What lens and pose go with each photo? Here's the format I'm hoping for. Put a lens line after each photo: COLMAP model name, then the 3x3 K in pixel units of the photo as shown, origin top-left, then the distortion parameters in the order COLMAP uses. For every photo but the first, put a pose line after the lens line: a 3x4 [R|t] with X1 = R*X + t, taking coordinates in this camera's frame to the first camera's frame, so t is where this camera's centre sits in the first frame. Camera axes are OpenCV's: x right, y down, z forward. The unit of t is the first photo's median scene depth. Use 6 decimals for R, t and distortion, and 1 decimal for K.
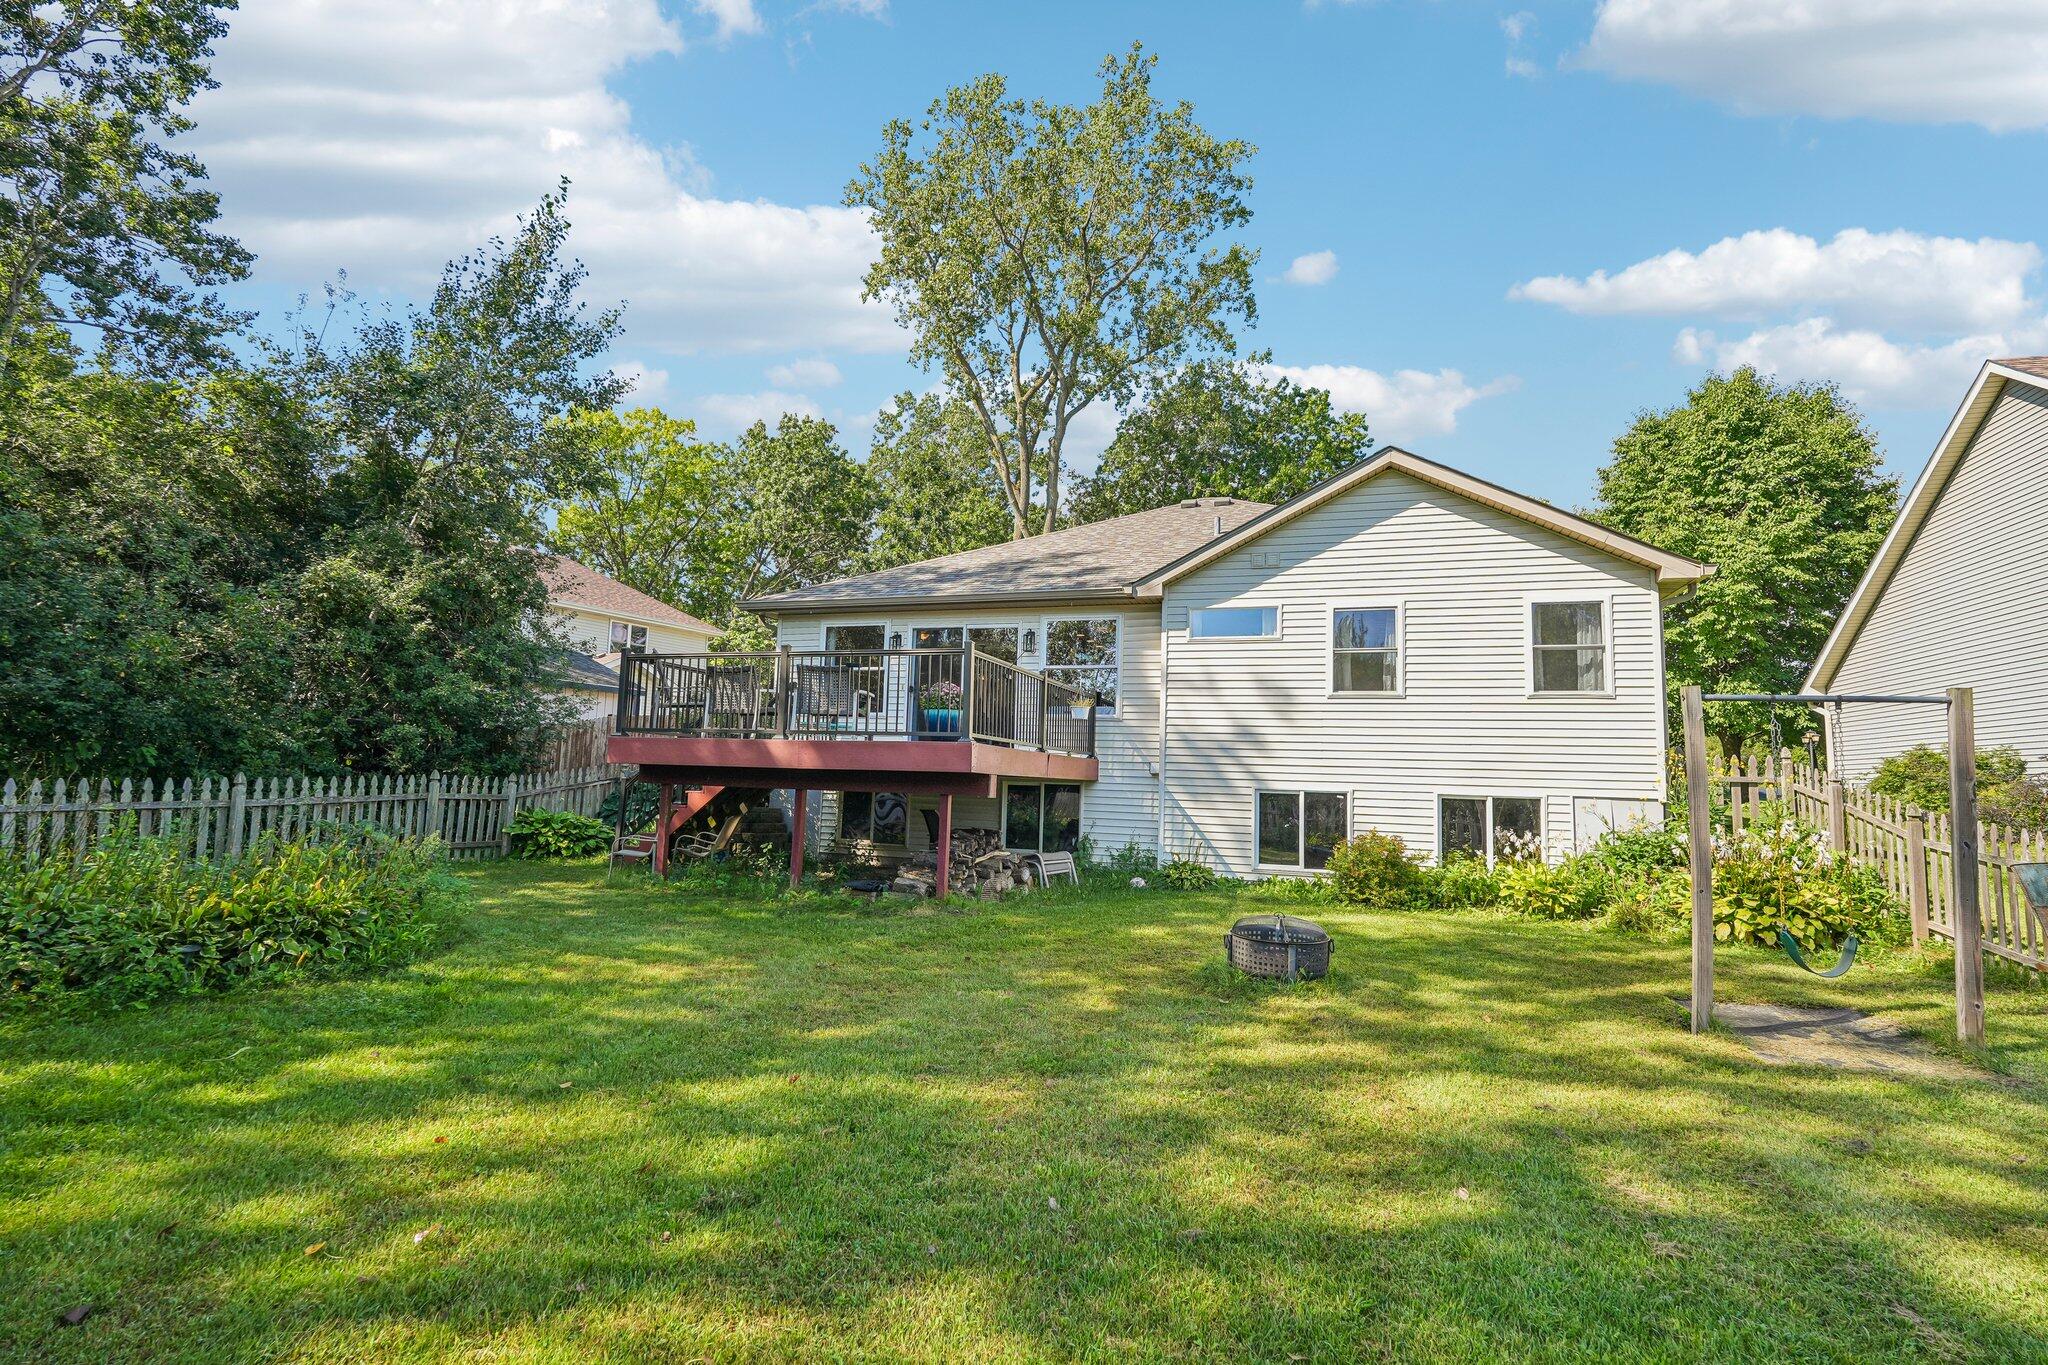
lens RADIAL K [[979.0, 0, 1024.6], [0, 979.0, 667.5], [0, 0, 1]] dist [-0.019563, 0.004832]
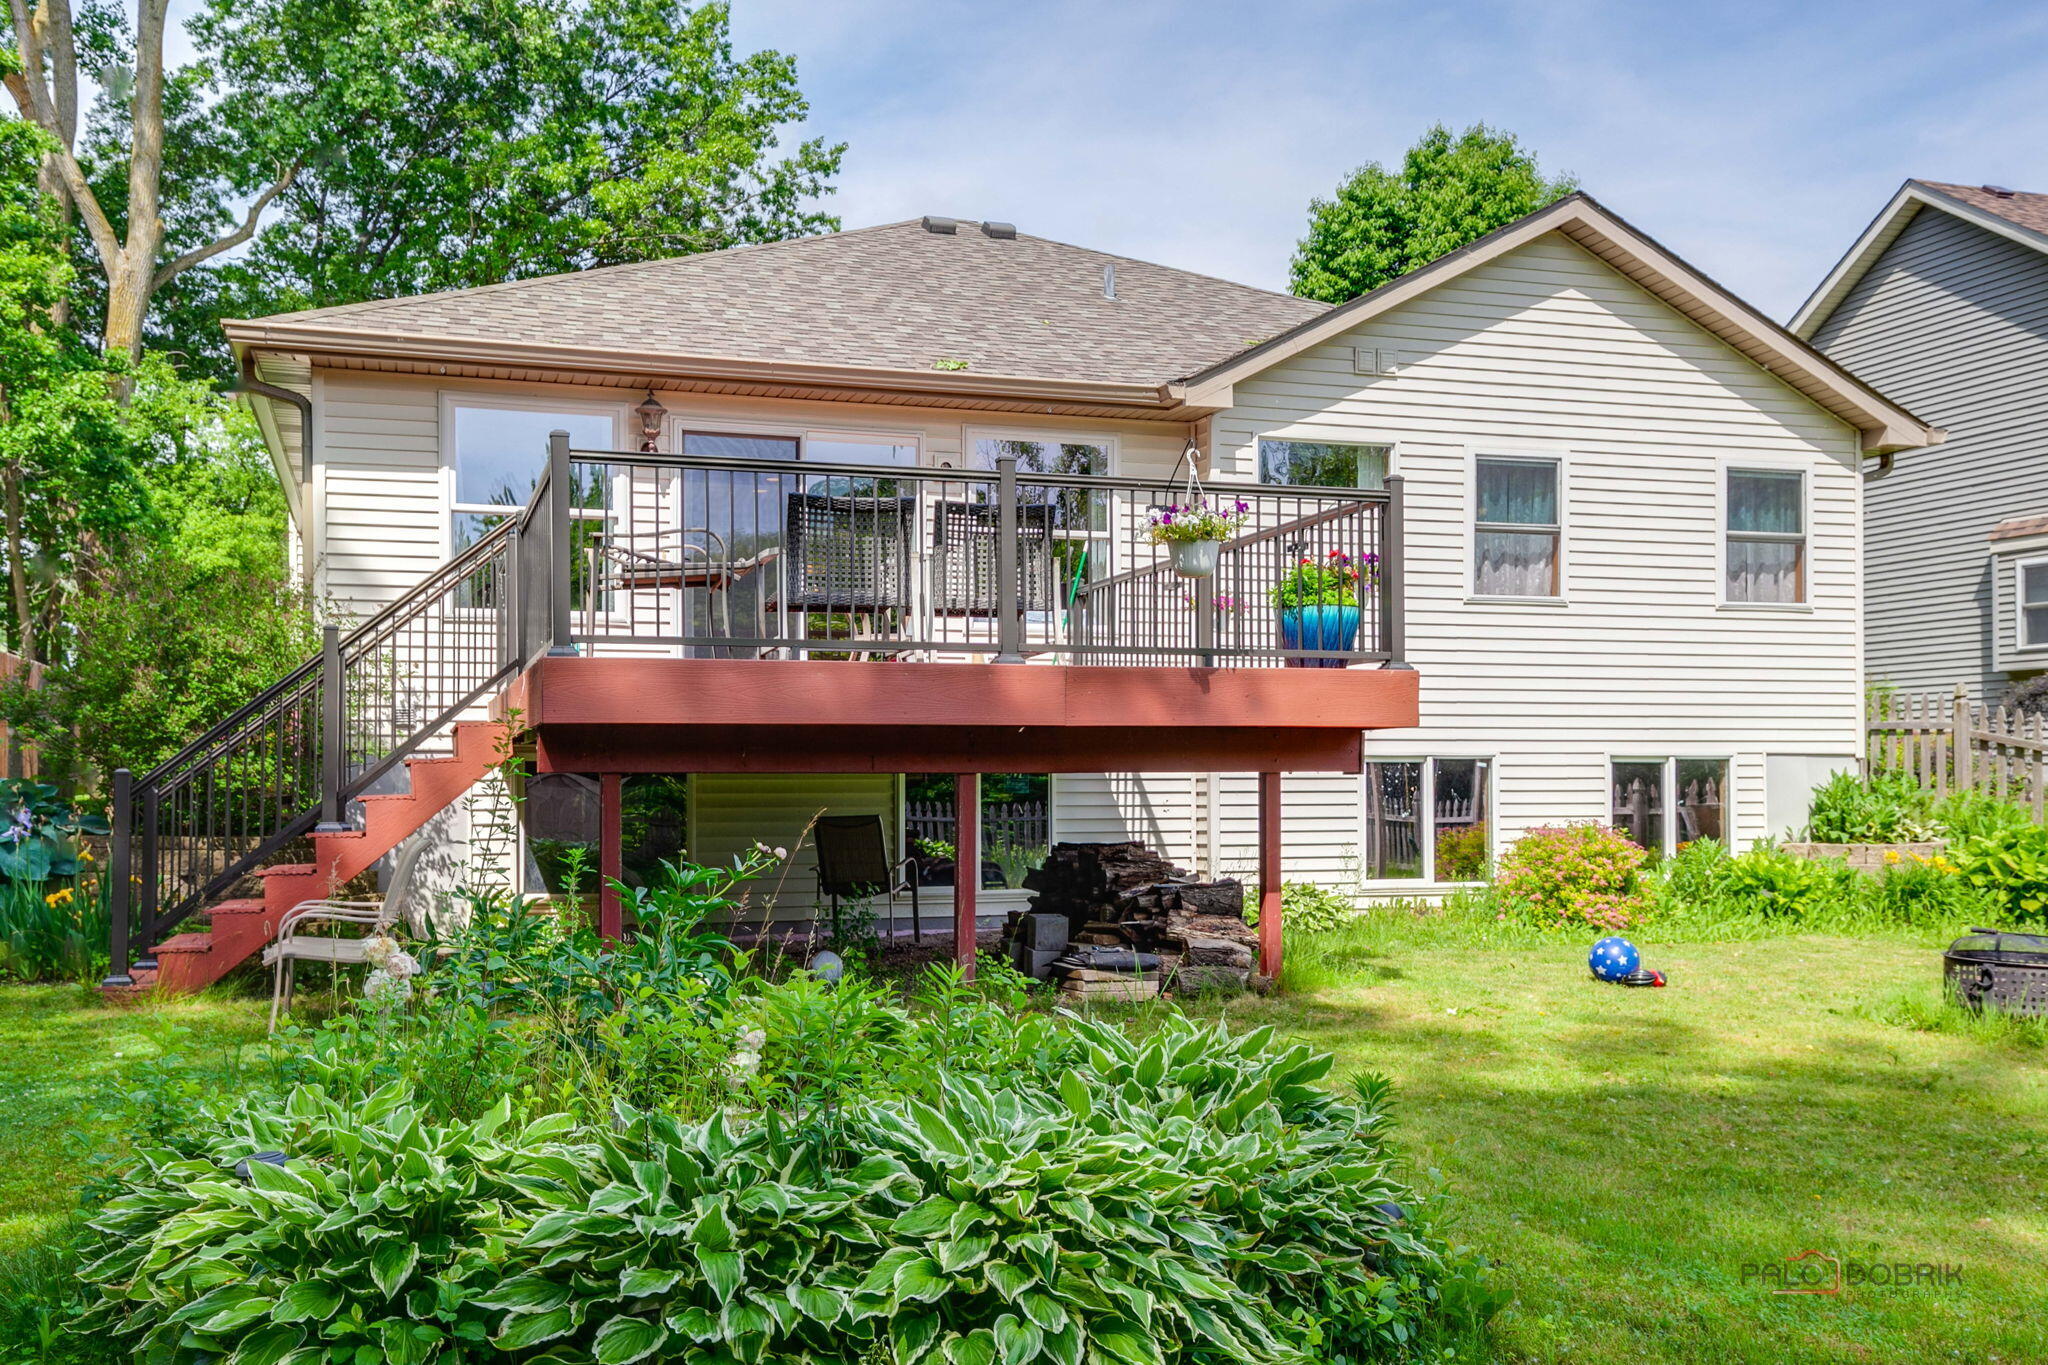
lens RADIAL K [[1924.5, 0, 1018.1], [0, 1924.5, 723.0], [0, 0, 1]] dist [0.064972, 0.000000]
pose [[0.793770, -0.012444, 0.608090, -0.607061], [-0.044994, 0.995850, 0.079112, 0.021997], [-0.606551, -0.090157, 0.789916, 0.204337]]
